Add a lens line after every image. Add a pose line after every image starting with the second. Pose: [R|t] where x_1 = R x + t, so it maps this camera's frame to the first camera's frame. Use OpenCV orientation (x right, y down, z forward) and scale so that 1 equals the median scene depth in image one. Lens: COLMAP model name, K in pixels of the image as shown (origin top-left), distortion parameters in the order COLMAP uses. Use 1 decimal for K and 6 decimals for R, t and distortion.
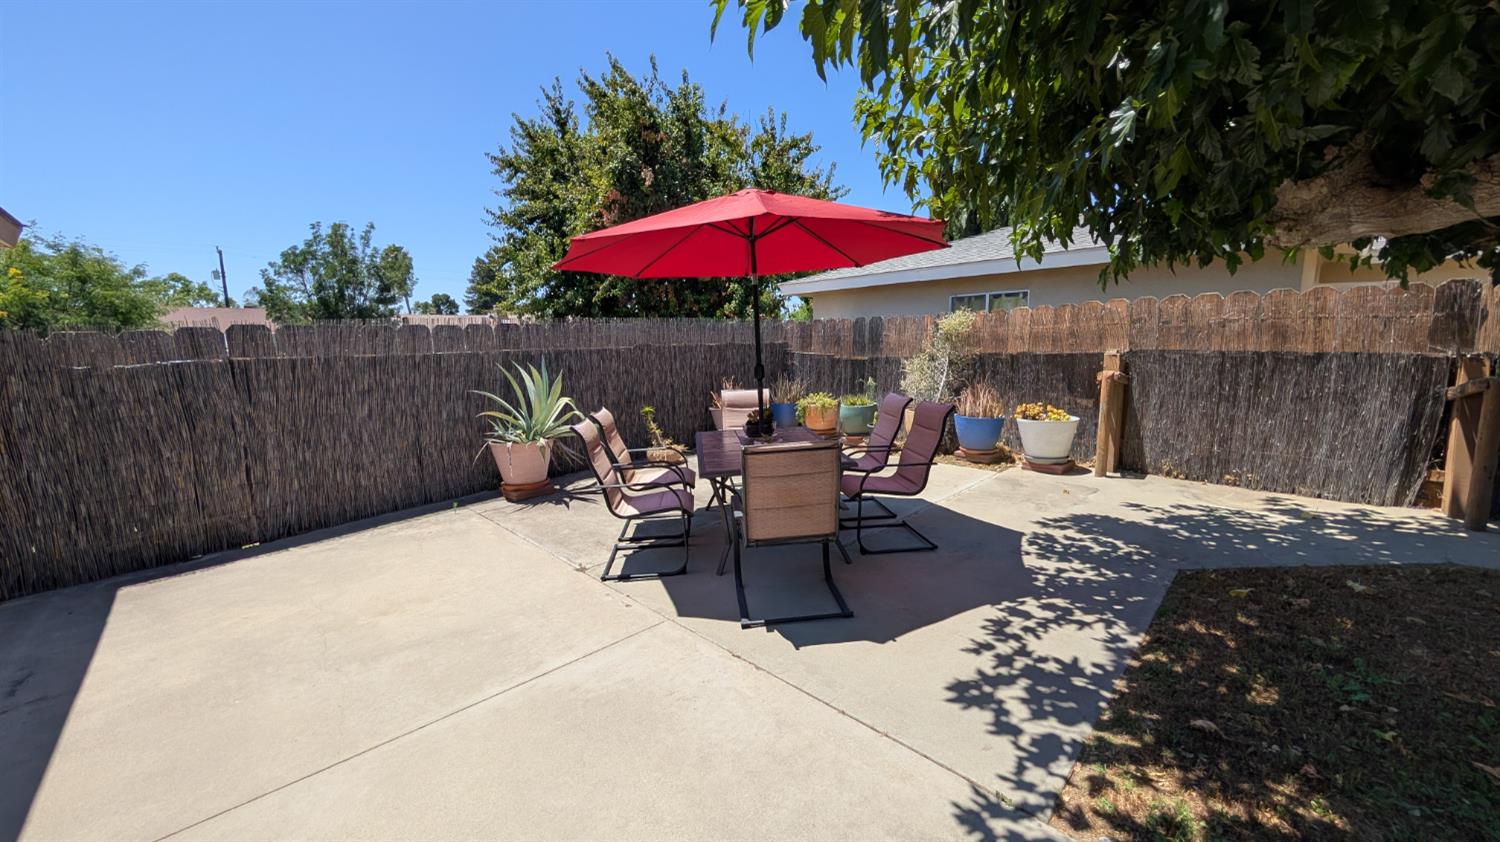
lens RADIAL K [[572.3, 0, 756.7], [0, 572.3, 422.8], [0, 0, 1]] dist [-0.000261, -0.000173]
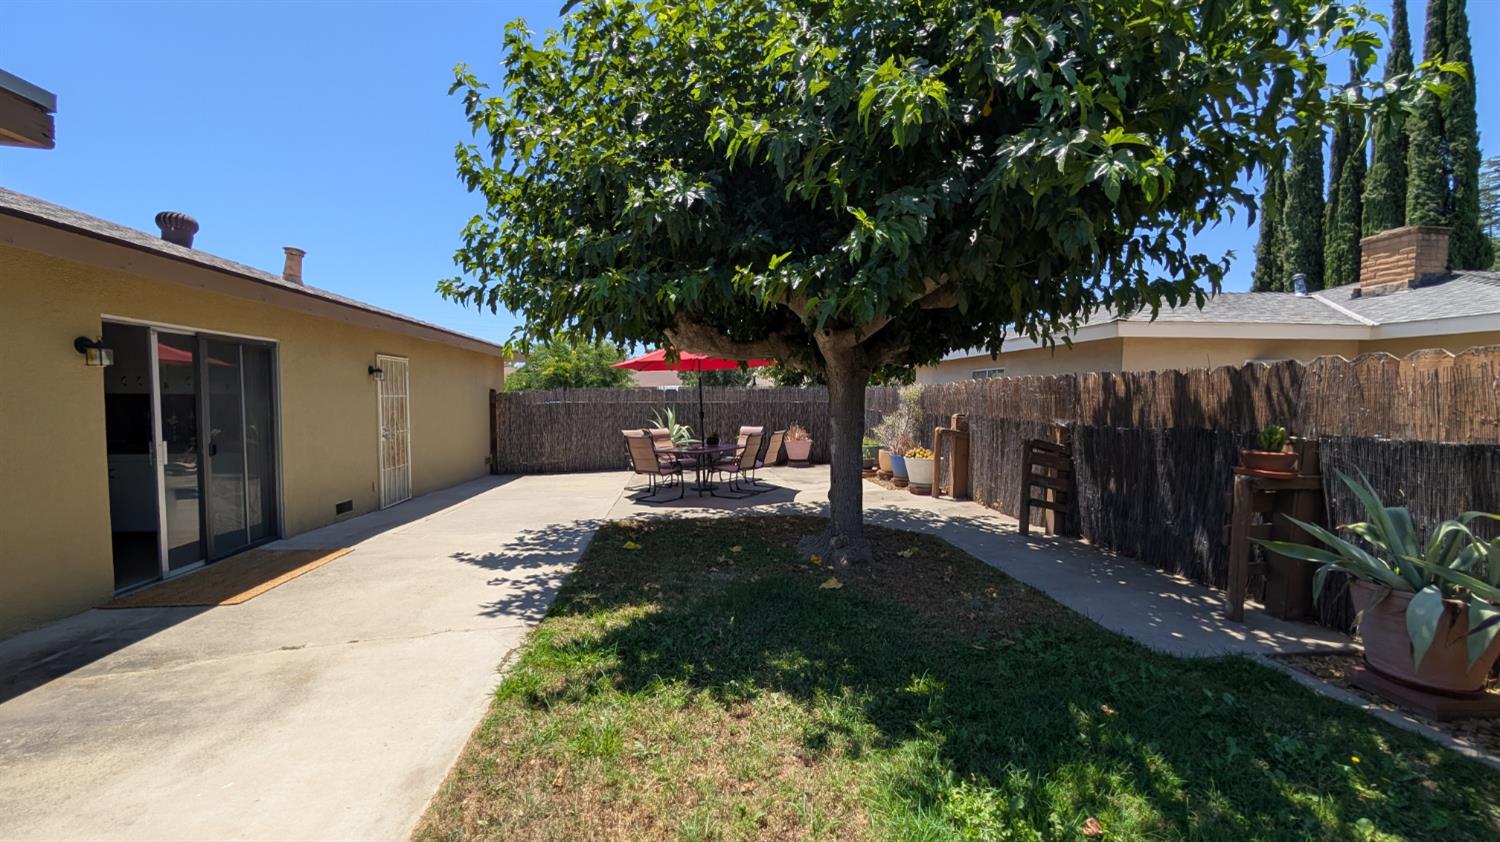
lens RADIAL K [[572.3, 0, 749.3], [0, 572.3, 418.4], [0, 0, 1]] dist [-0.000261, -0.000173]
pose [[0.798549, 0.047252, -0.600073, 1.323034], [-0.106372, 0.992302, -0.063416, 0.041378], [0.592457, 0.114471, 0.797428, -0.602557]]
